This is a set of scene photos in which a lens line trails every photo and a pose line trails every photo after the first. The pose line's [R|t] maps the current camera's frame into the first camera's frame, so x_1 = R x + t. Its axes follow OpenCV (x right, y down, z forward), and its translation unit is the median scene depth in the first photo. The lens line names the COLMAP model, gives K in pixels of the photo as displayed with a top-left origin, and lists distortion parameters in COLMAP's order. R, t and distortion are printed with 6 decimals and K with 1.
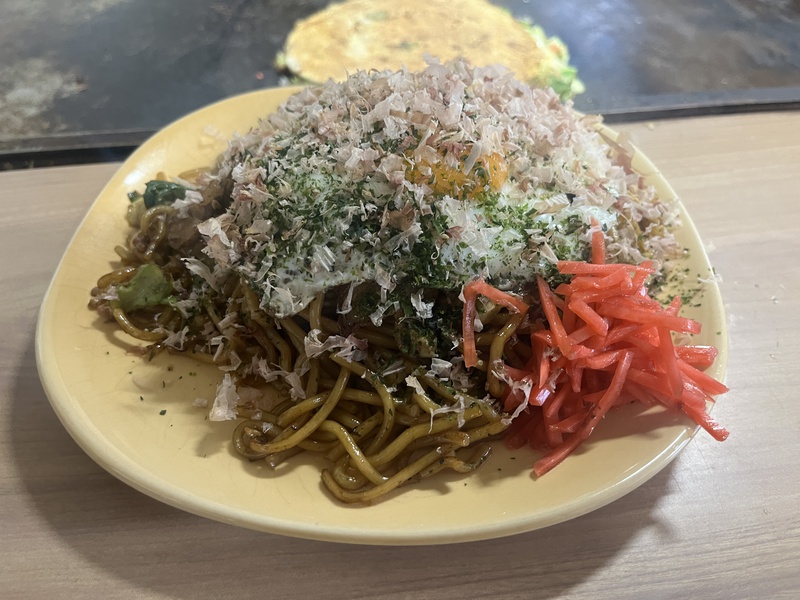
lens RADIAL K [[602.3, 0, 400.0], [0, 602.3, 300.0], [0, 0, 1]] dist [0.059331, -0.100366]
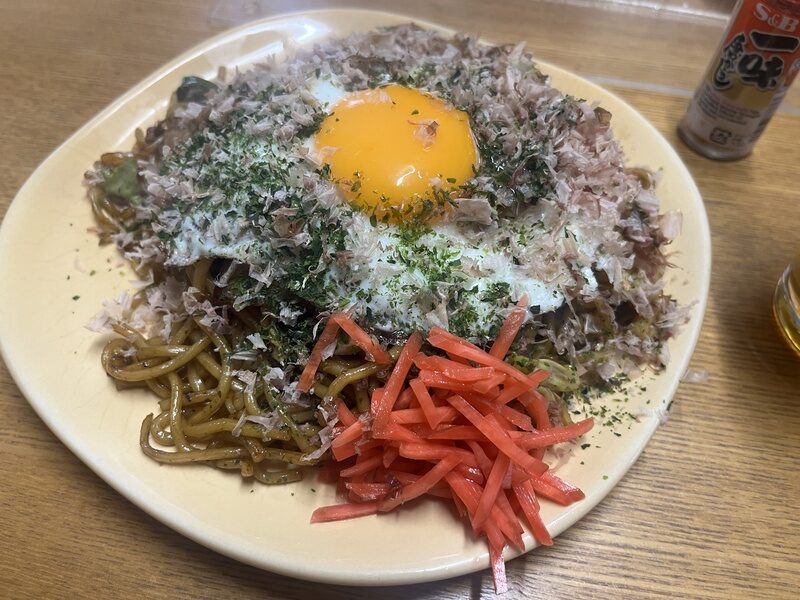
lens RADIAL K [[602.3, 0, 400.0], [0, 602.3, 300.0], [0, 0, 1]] dist [0.059331, -0.100366]
pose [[0.887974, 0.411559, -0.205236, 0.379931], [-0.382499, 0.908689, 0.167271, -0.231237], [0.255337, -0.070030, 0.964313, 0.114422]]
